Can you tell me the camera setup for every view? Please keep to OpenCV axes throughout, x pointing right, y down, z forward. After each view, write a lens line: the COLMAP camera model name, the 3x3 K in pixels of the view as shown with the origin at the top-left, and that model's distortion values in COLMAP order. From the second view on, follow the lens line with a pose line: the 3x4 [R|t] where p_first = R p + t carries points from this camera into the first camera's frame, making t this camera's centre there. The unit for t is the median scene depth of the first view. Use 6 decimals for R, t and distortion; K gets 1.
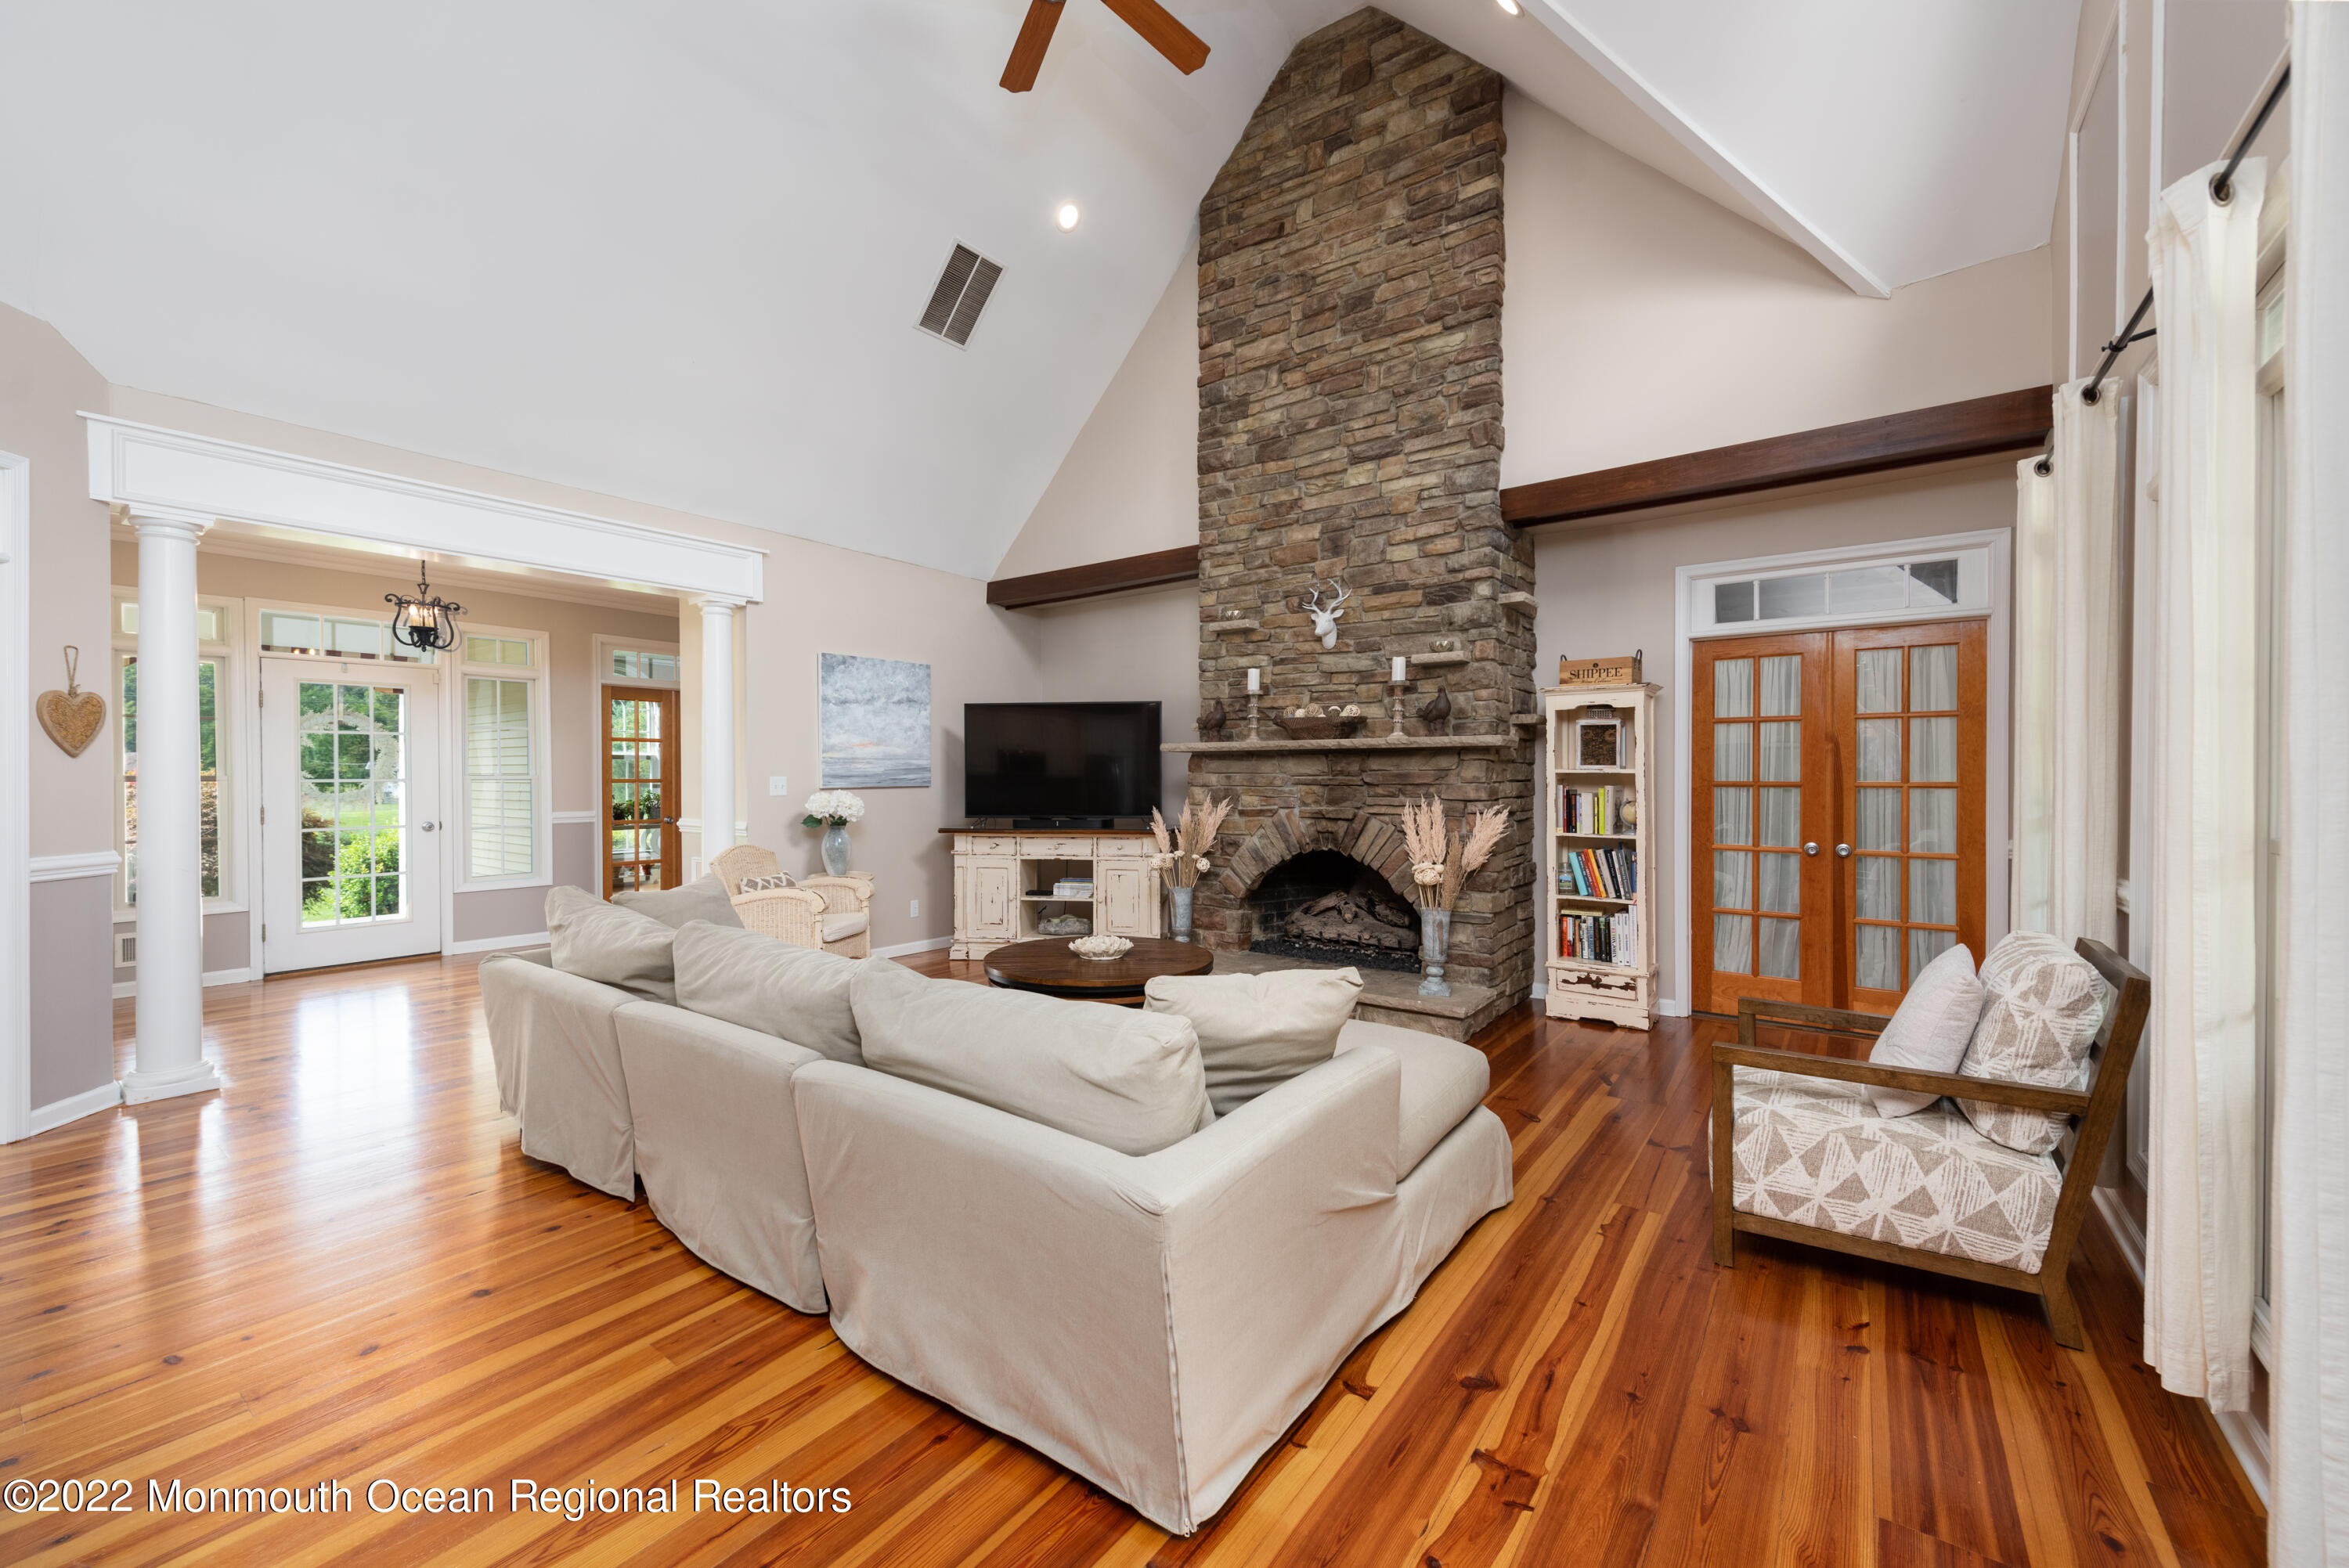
lens RADIAL K [[925.3, 0, 1167.7], [0, 925.3, 779.6], [0, 0, 1]] dist [0.010486, -0.000058]
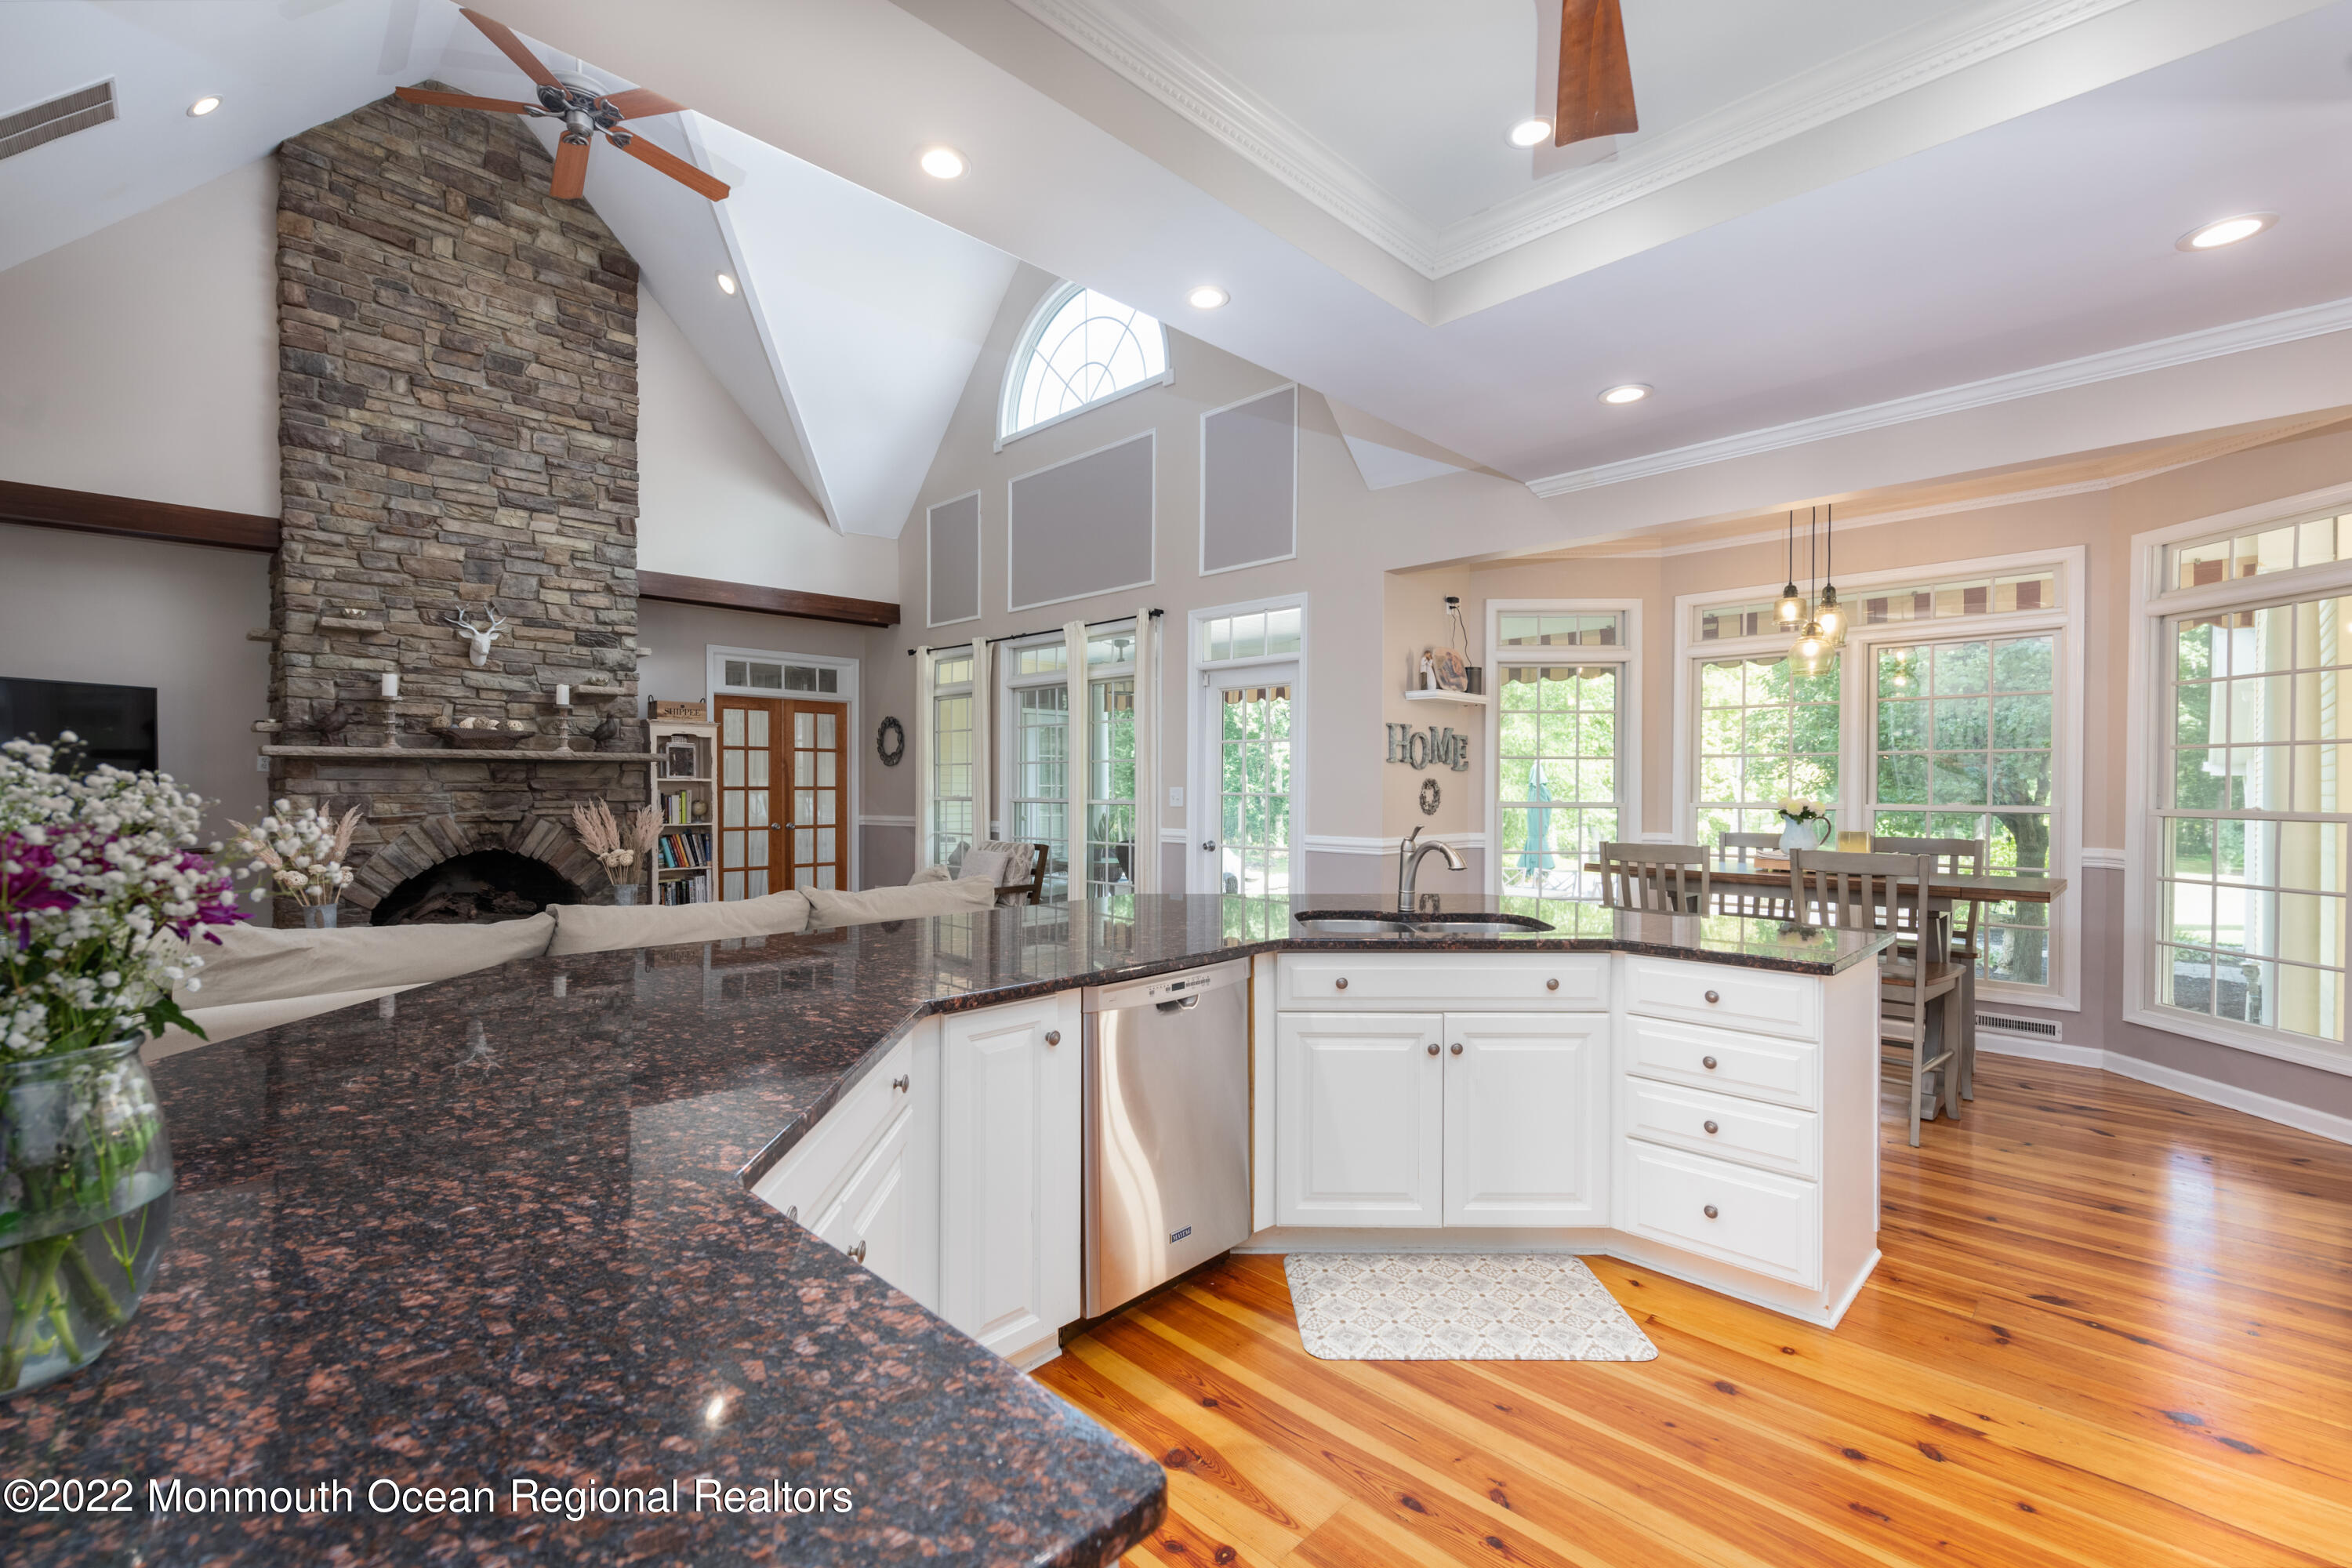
lens RADIAL K [[1018.4, 0, 1170.9], [0, 1018.4, 788.2], [0, 0, 1]] dist [-0.000511, -0.000079]
pose [[0.136506, -0.003764, 0.990632, -0.933369], [0.005109, 0.999982, 0.003096, 0.002644], [-0.990626, 0.004638, 0.136523, 0.031097]]
